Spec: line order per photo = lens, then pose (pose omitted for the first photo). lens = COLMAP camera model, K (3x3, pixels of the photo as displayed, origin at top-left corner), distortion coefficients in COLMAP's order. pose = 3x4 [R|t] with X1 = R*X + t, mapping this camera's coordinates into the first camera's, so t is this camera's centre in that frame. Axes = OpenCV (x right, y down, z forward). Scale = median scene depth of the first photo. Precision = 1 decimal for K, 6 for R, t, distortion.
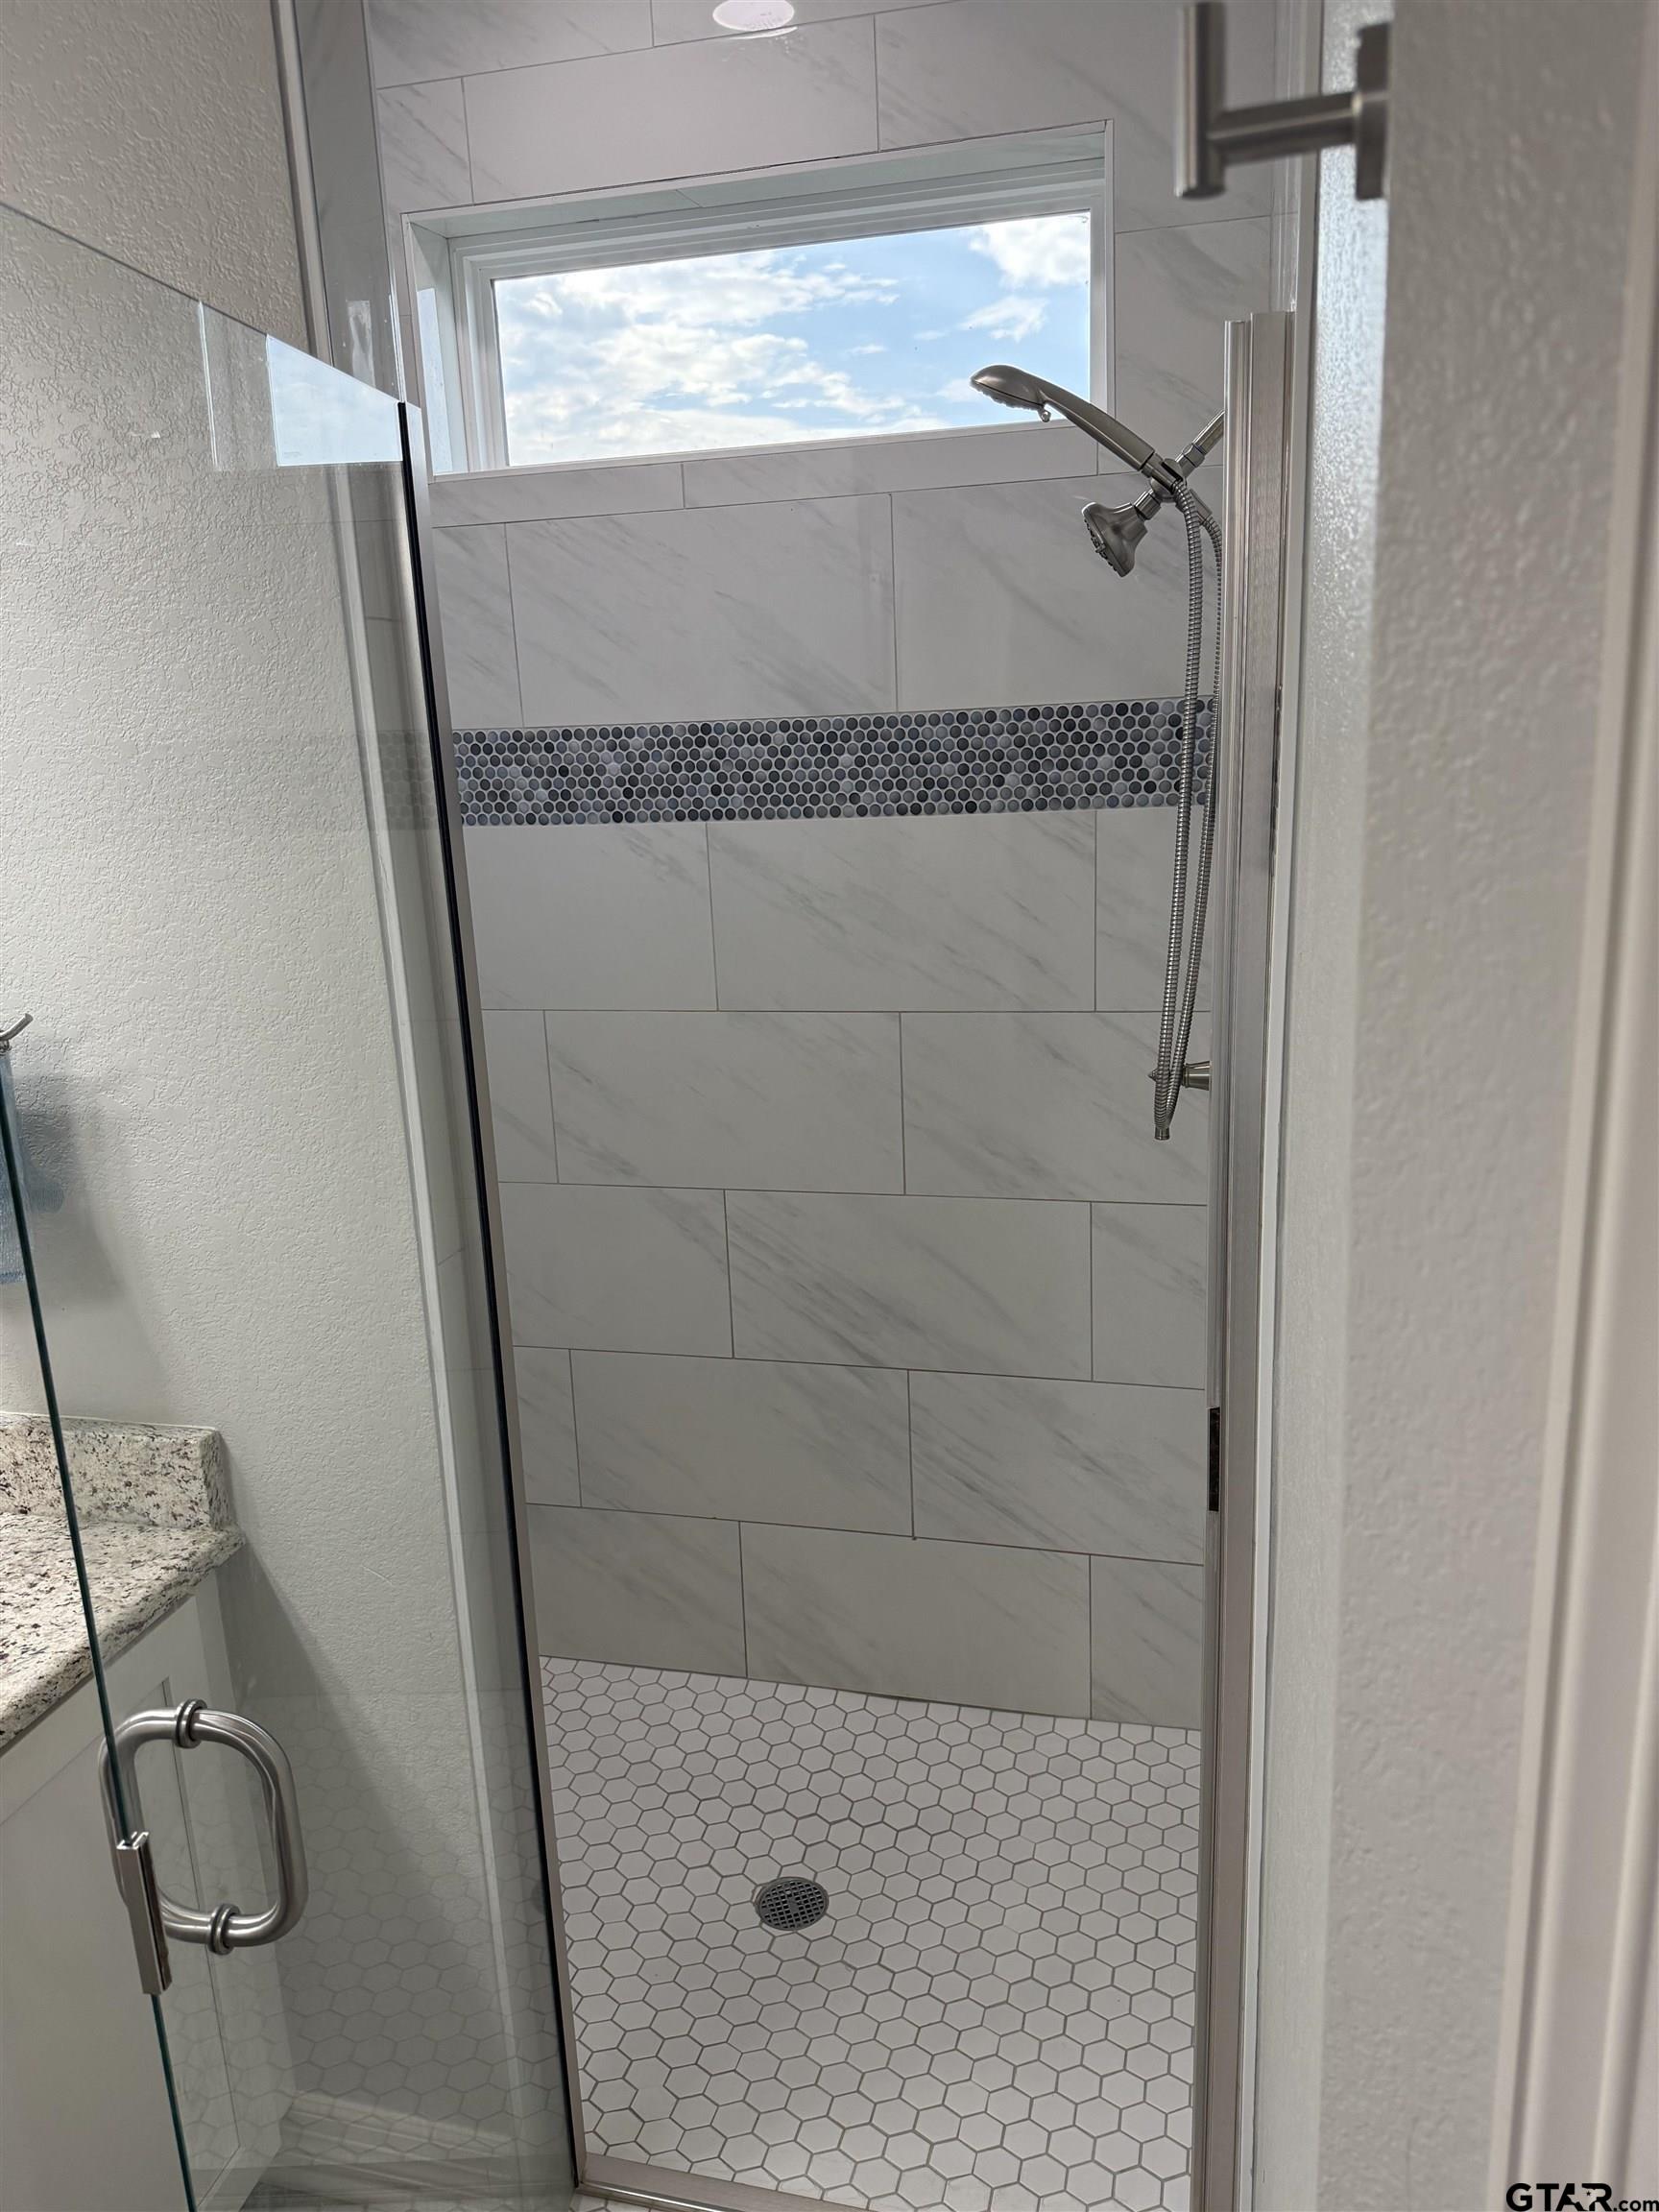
lens RADIAL K [[1524.1, 0, 841.0], [0, 1524.1, 1114.2], [0, 0, 1]] dist [0.173119, -0.391438]
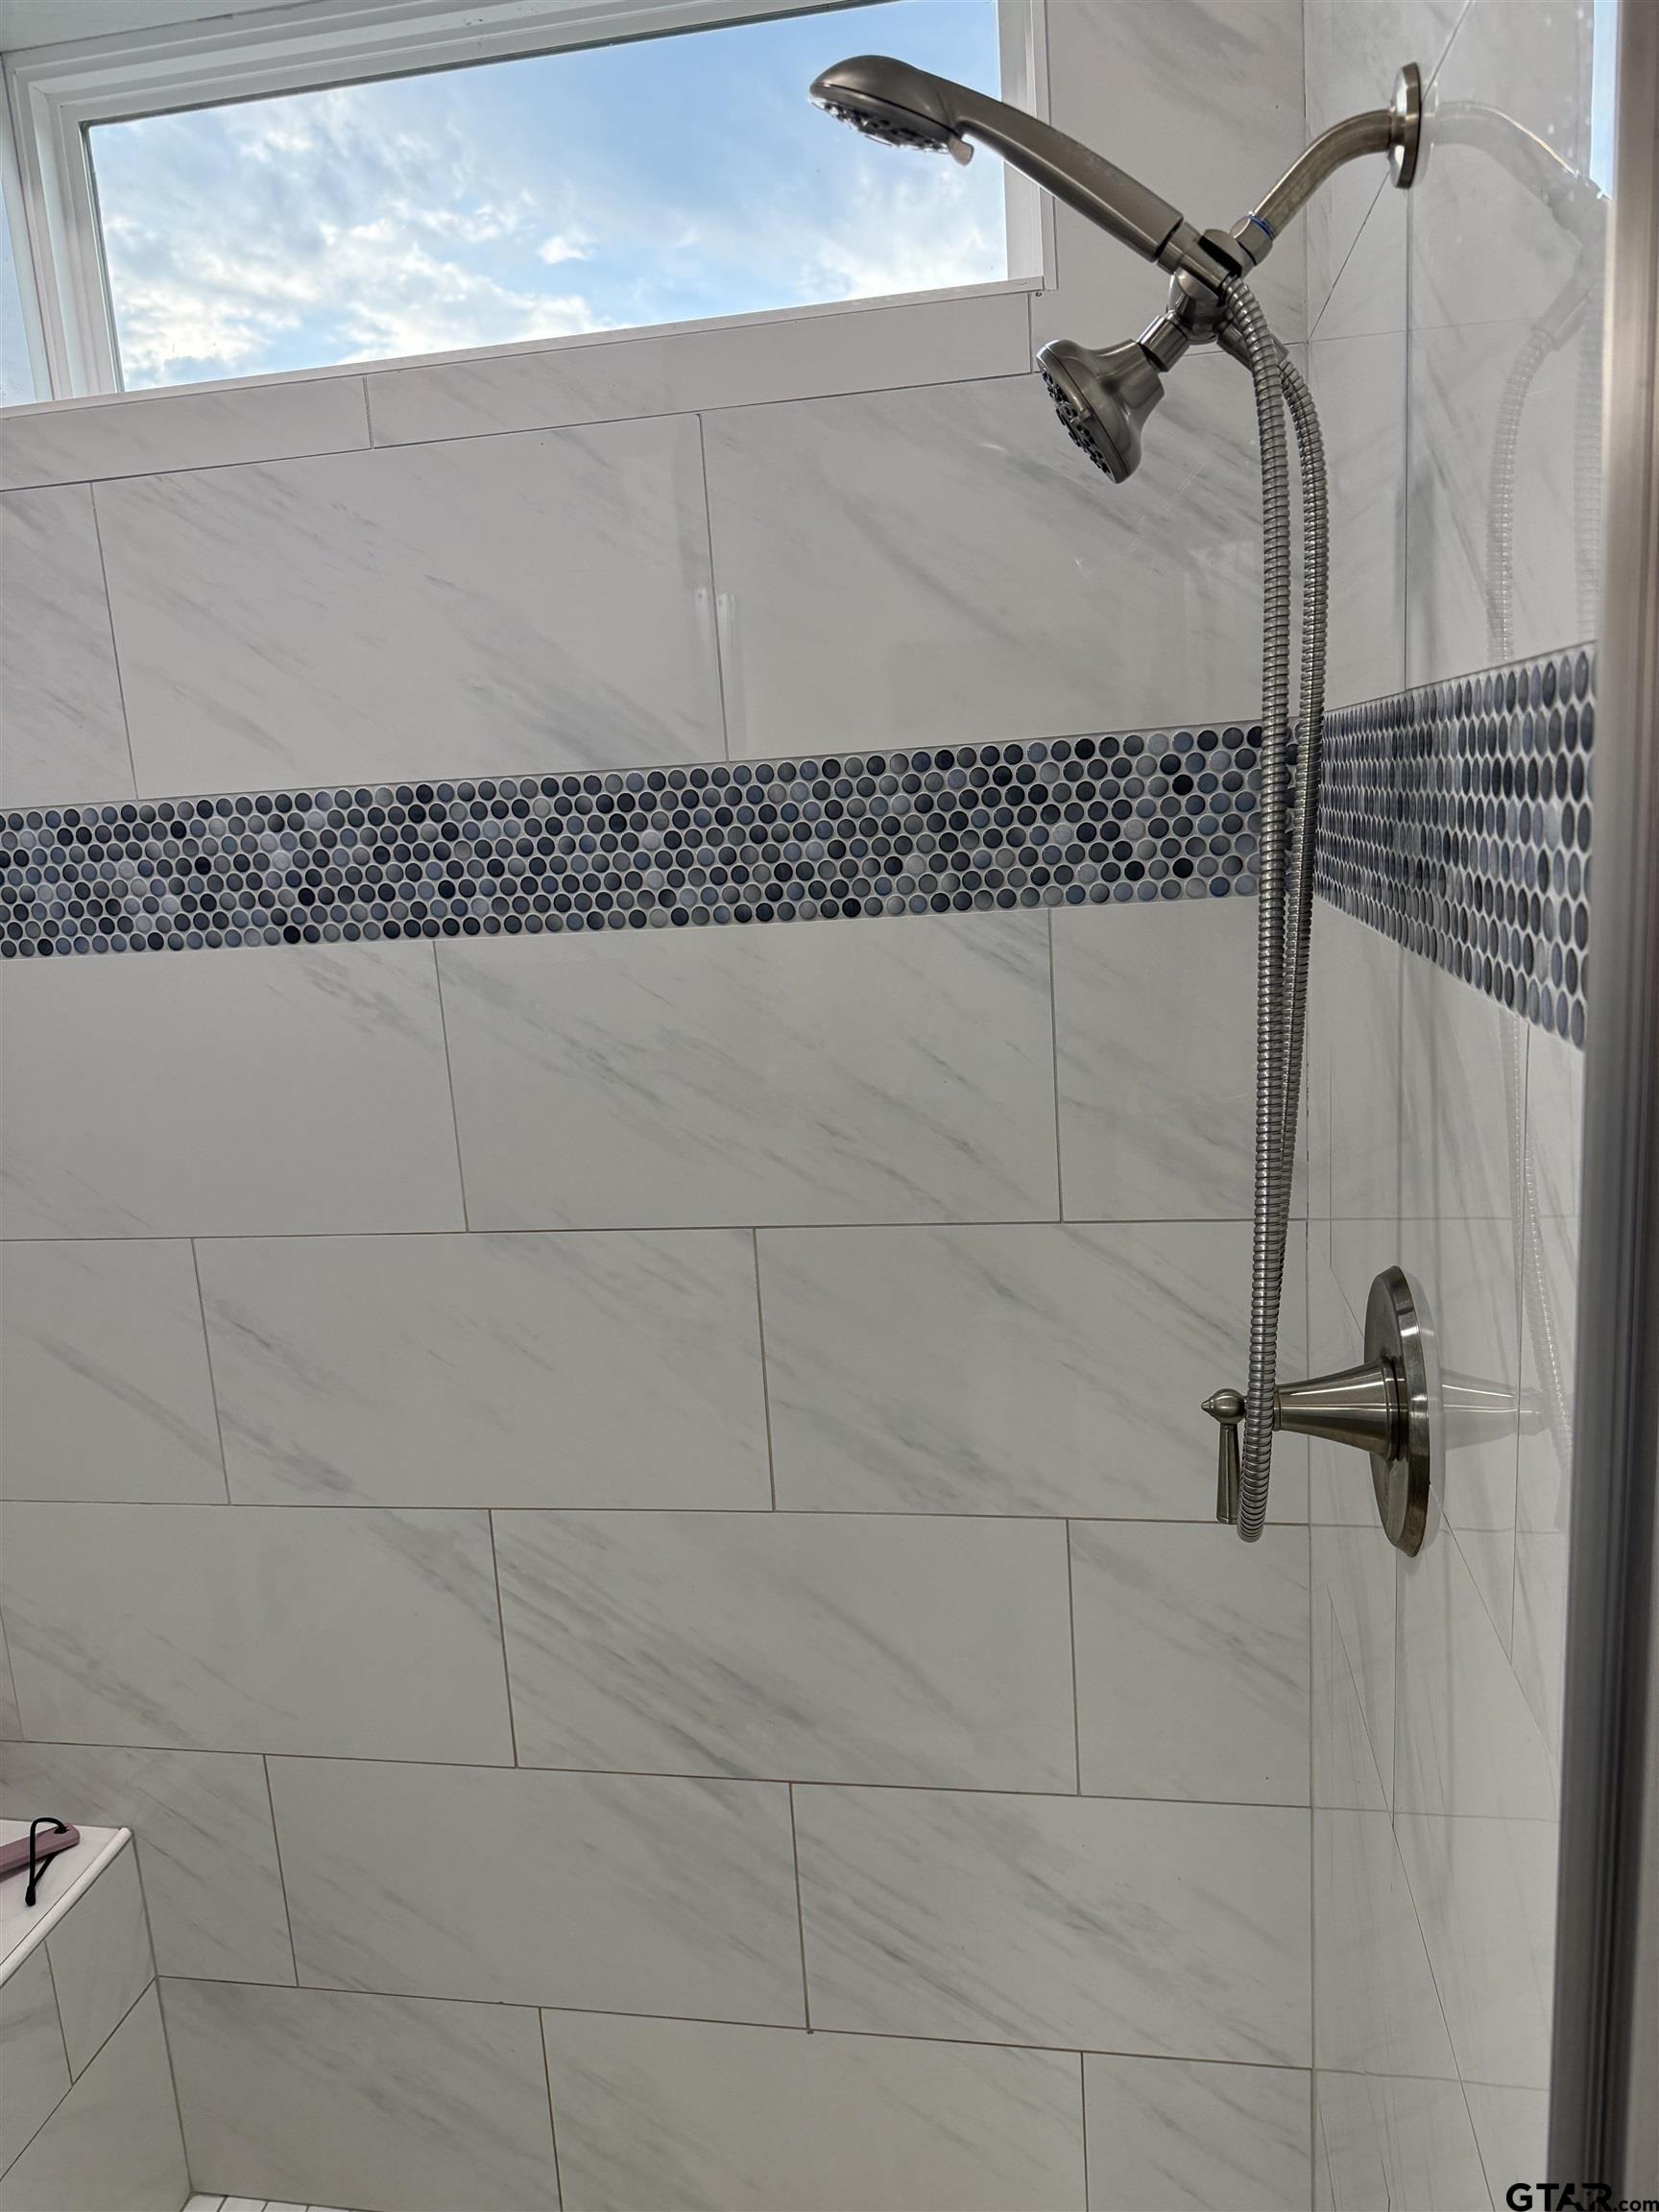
lens RADIAL K [[1524.1, 0, 841.0], [0, 1524.1, 1114.2], [0, 0, 1]] dist [0.173119, -0.391438]
pose [[0.996845, -0.037269, 0.070084, 0.032706], [0.040616, 0.998071, -0.046963, -0.085057], [-0.068199, 0.049661, 0.996435, 0.373542]]
